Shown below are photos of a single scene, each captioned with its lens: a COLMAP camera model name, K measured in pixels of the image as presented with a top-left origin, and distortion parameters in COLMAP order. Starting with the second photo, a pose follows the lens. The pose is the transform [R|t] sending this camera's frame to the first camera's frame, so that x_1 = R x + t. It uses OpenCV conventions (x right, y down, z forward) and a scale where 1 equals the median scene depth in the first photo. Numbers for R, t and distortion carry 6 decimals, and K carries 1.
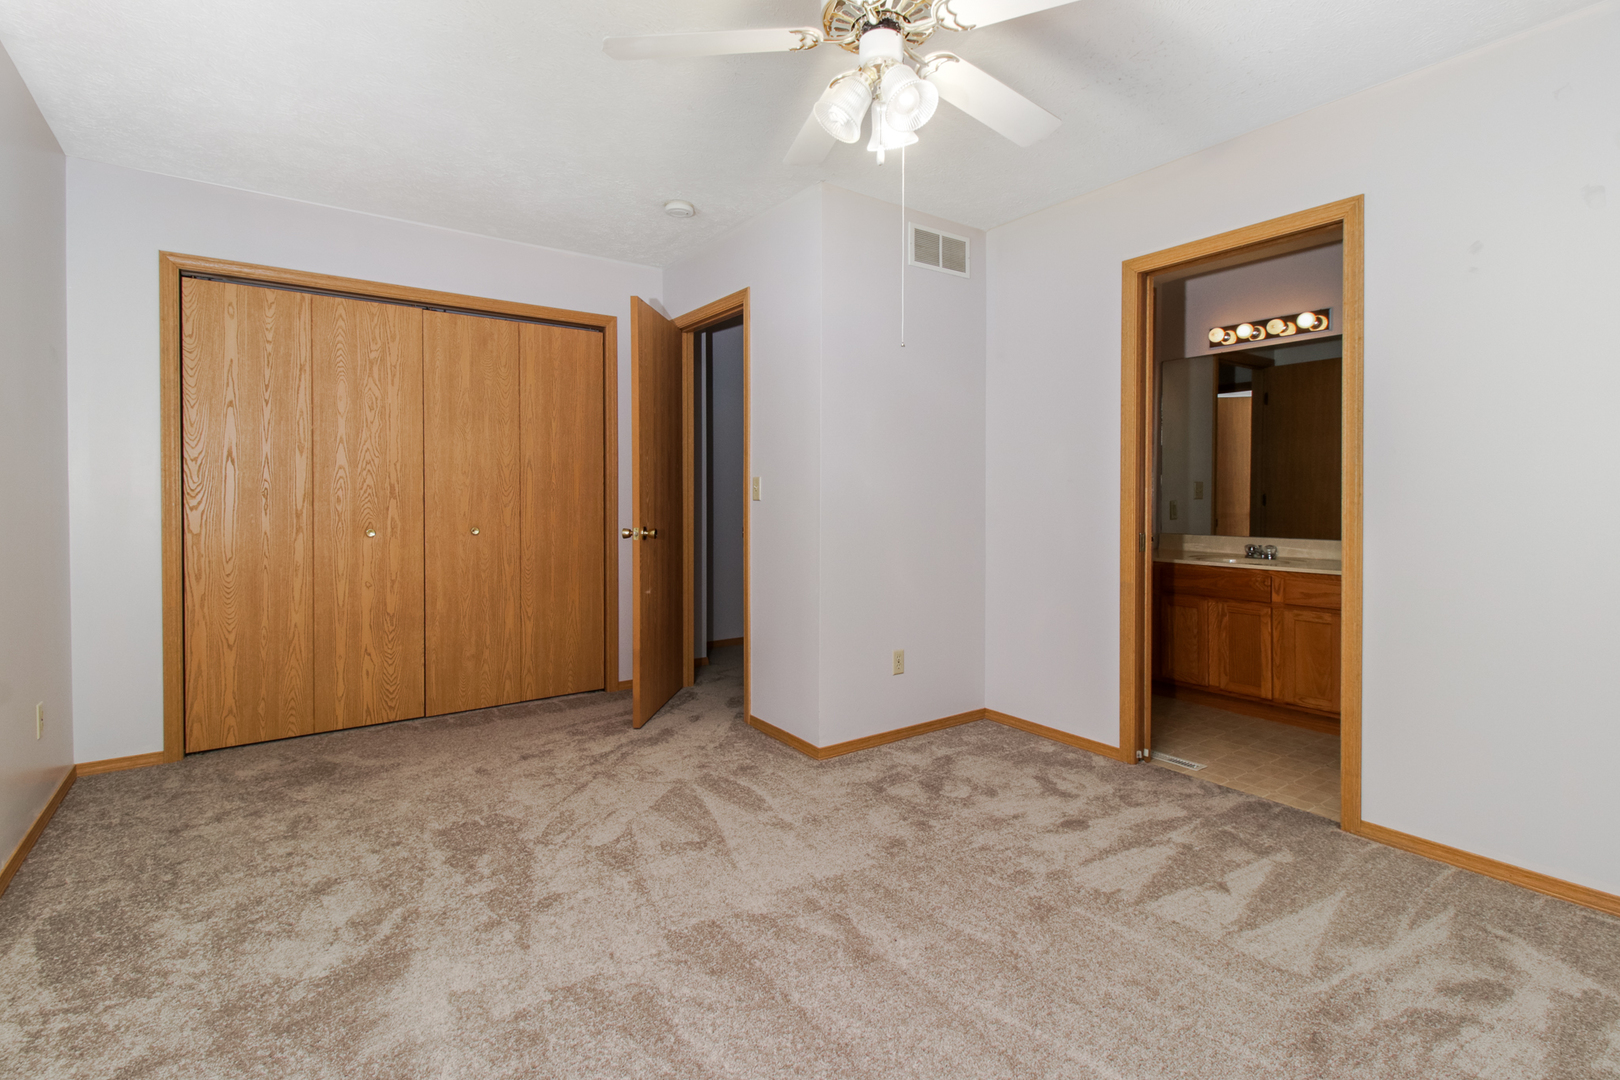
lens RADIAL K [[761.6, 0, 810.7], [0, 761.6, 507.3], [0, 0, 1]] dist [0.022554, -0.020574]
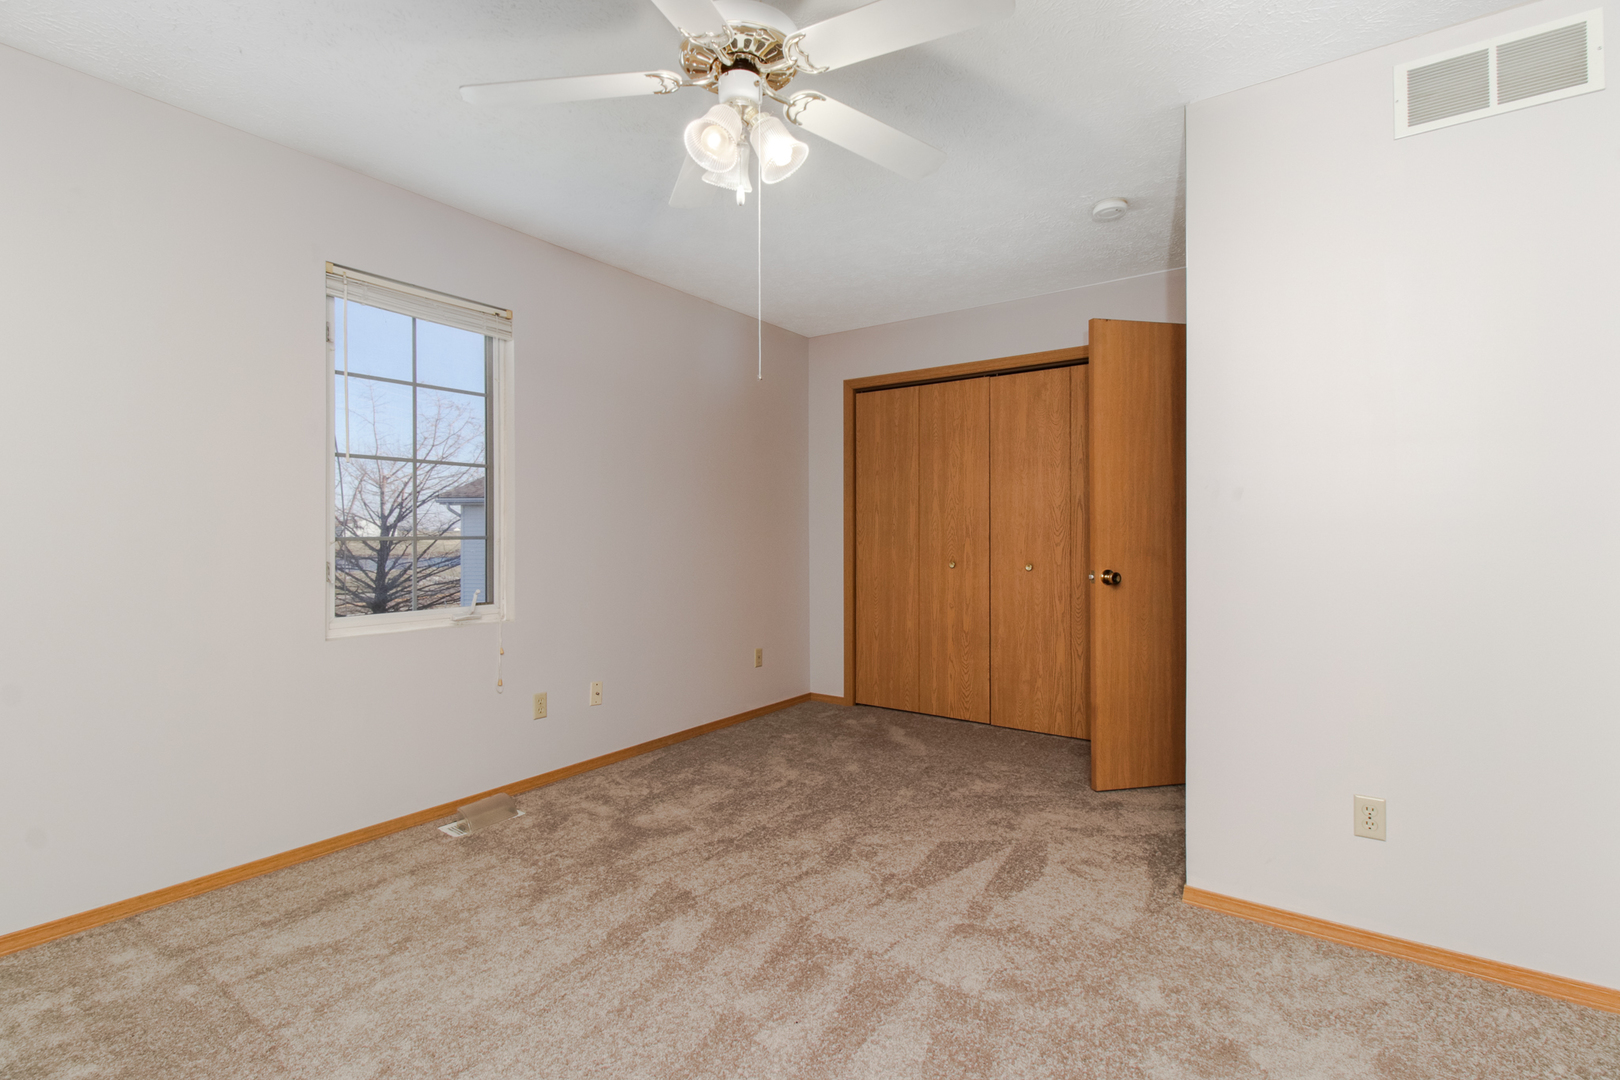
lens RADIAL K [[758.6, 0, 810.0], [0, 758.6, 540.0], [0, 0, 1]] dist [-0.002279, -0.000565]
pose [[0.298985, 0.009526, -0.954210, 0.545927], [-0.013710, 0.999890, 0.005686, -0.011511], [0.954159, 0.011382, 0.299083, 0.407023]]
